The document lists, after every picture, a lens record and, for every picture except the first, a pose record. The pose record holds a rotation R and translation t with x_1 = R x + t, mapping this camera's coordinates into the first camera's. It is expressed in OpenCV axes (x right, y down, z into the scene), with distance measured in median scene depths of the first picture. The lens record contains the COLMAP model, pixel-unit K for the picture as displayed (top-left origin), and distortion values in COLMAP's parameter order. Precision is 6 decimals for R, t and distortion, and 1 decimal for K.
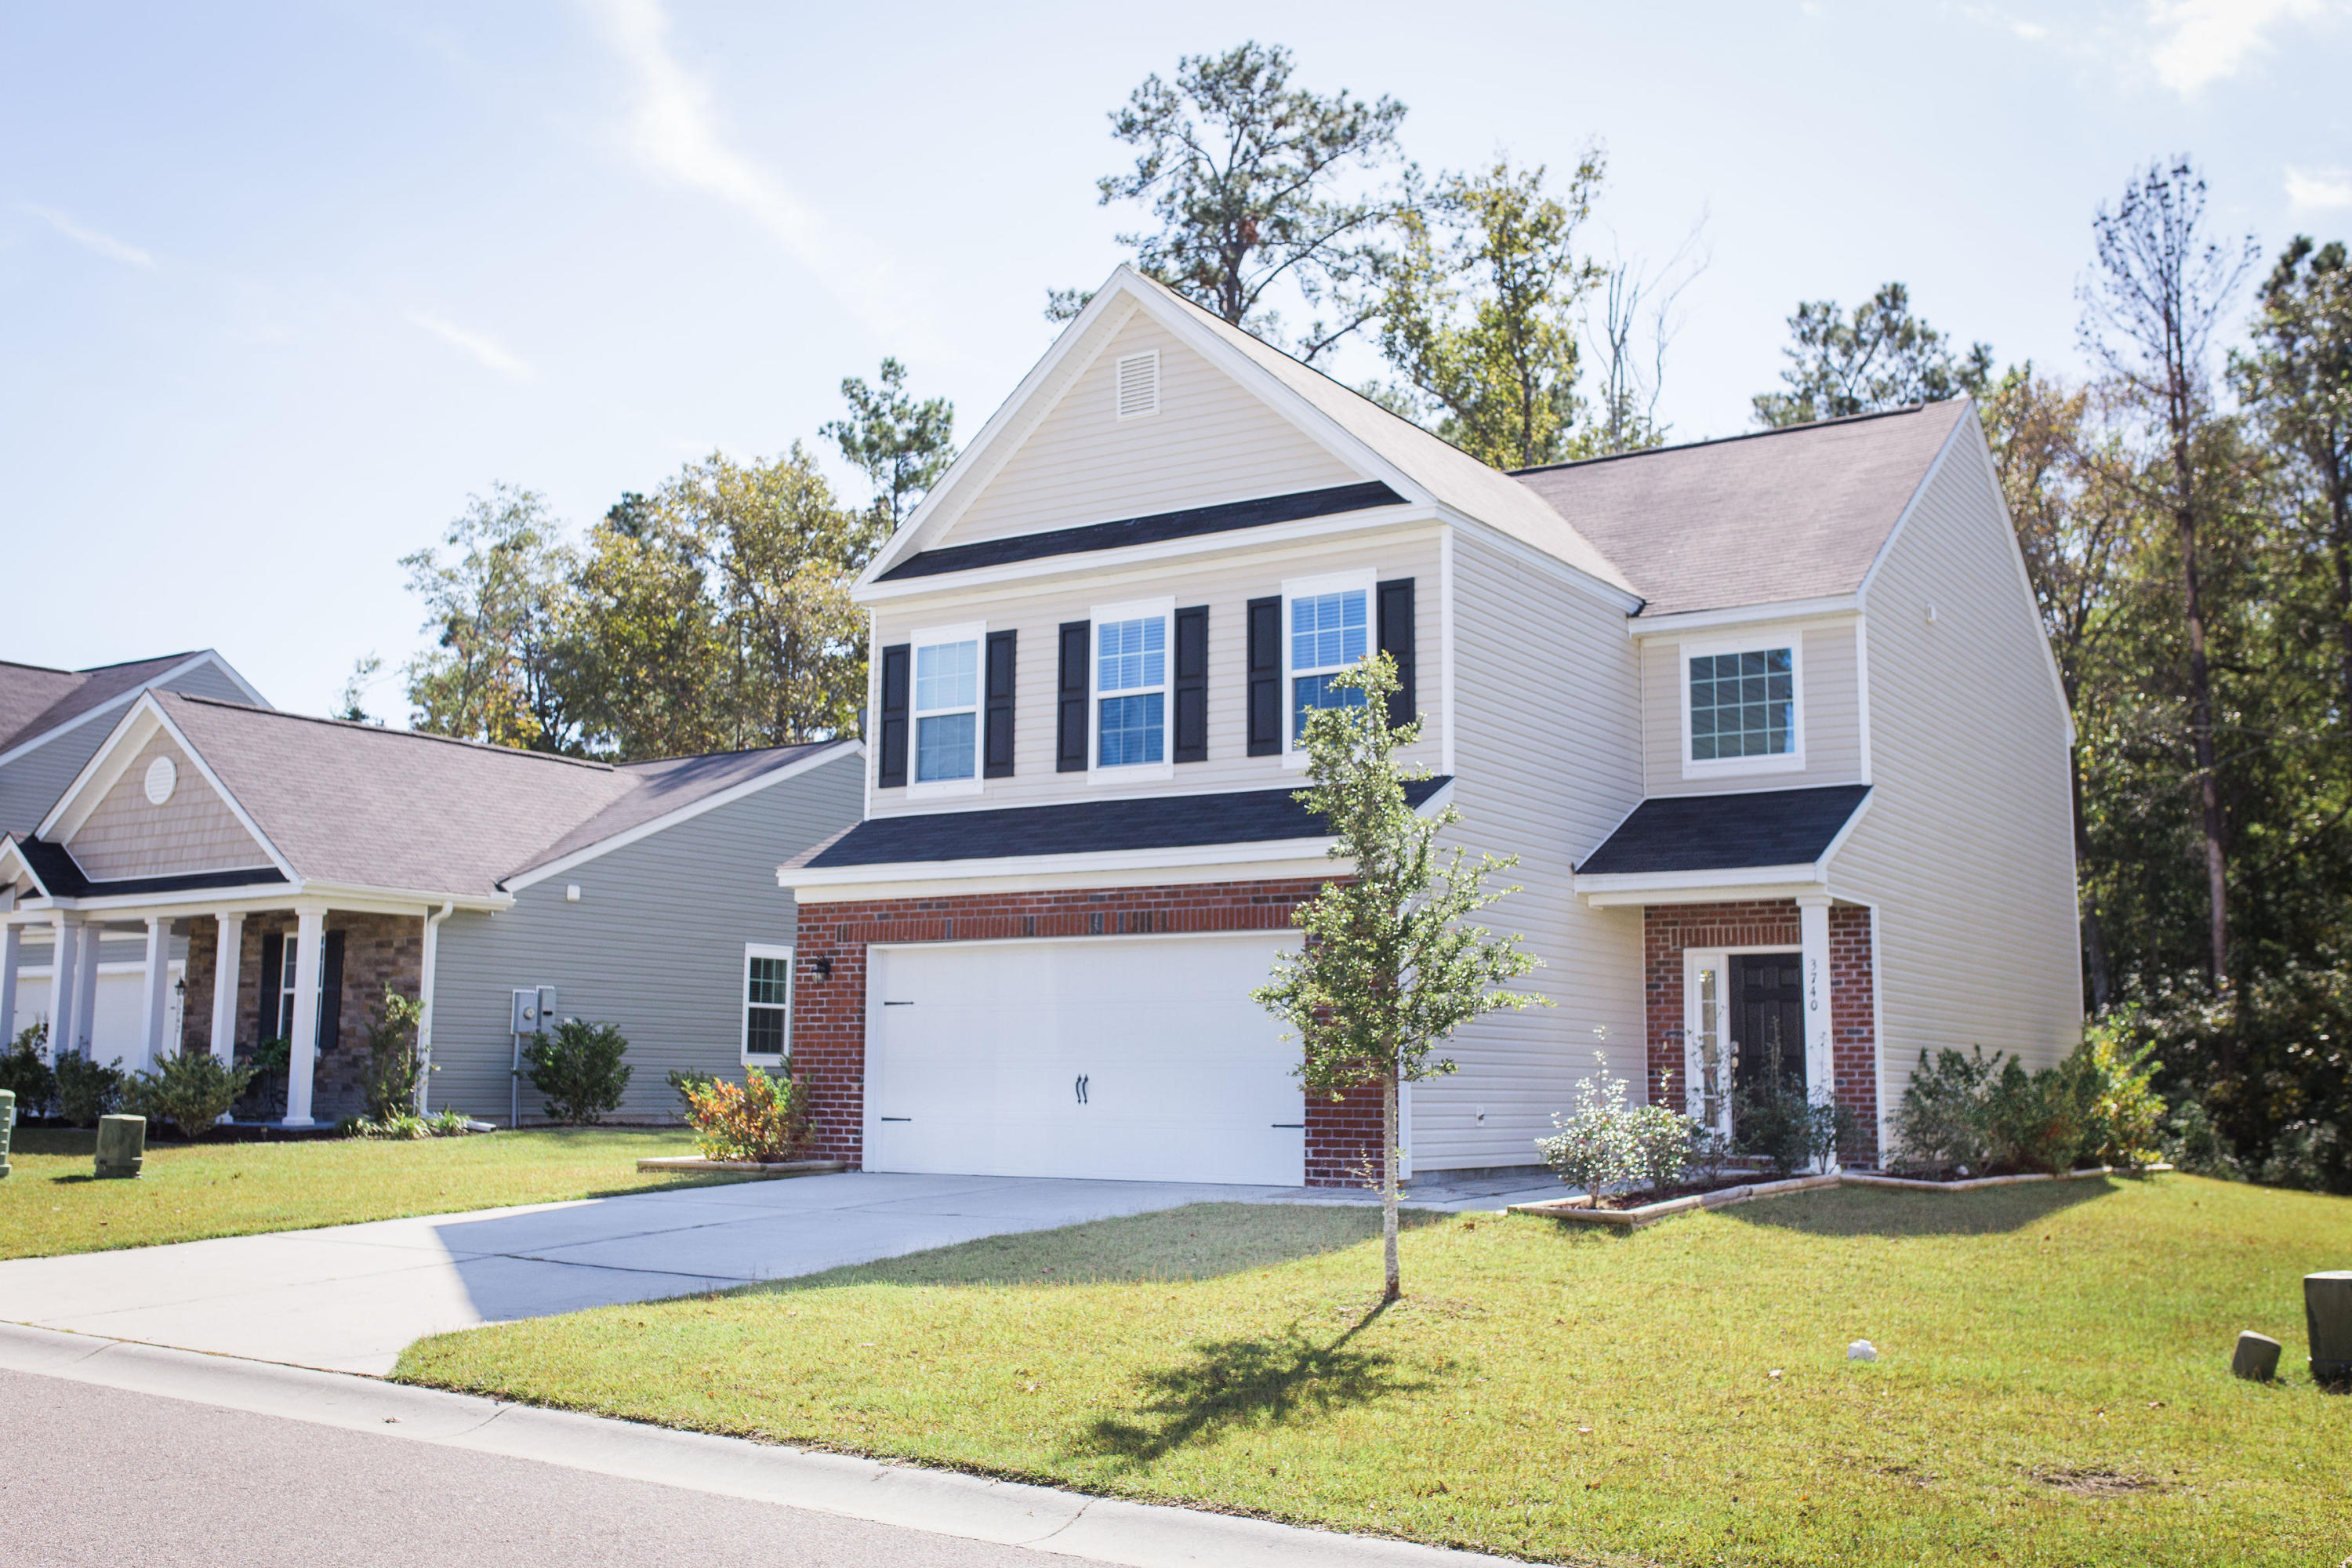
lens RADIAL K [[2140.3, 0, 1176.0], [0, 2140.3, 784.0], [0, 0, 1]] dist [-0.019651, -0.000097]
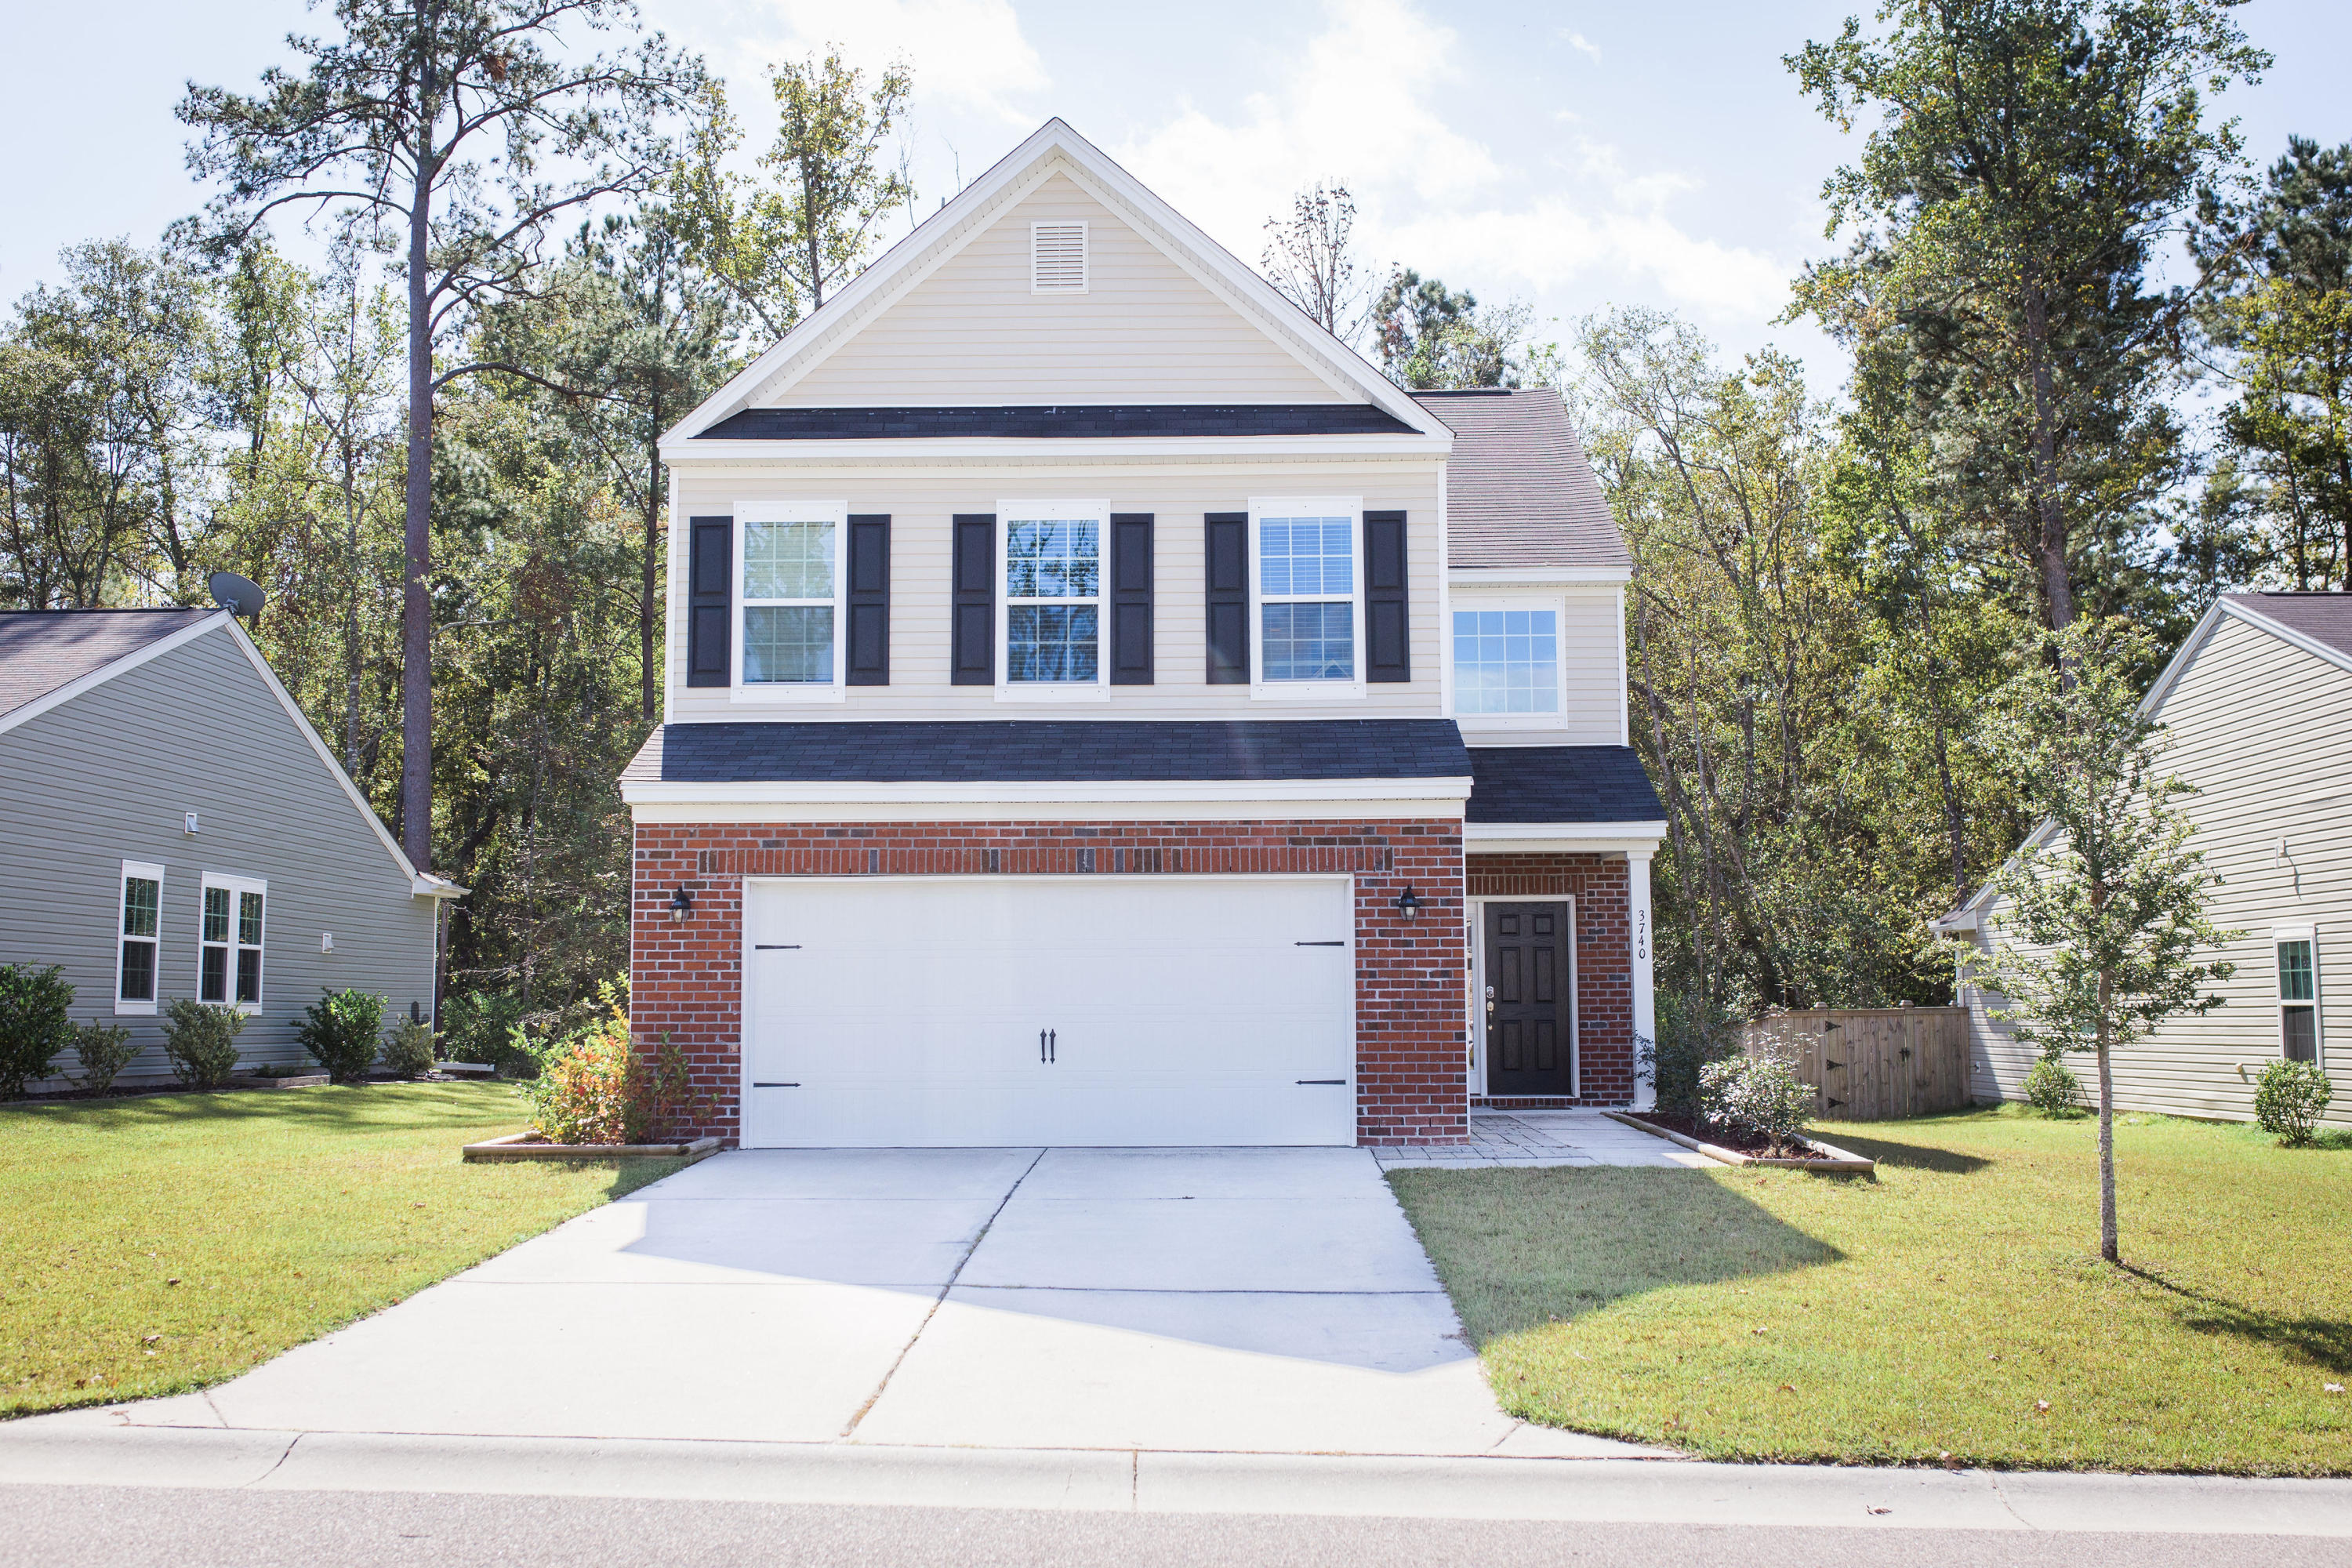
lens RADIAL K [[2140.3, 0, 1176.0], [0, 2140.3, 784.0], [0, 0, 1]] dist [-0.019651, -0.000097]
pose [[0.857329, 0.043477, 0.512929, -0.429137], [-0.060930, 0.997993, 0.017249, 0.014675], [-0.511150, -0.046041, 0.858258, 0.202971]]
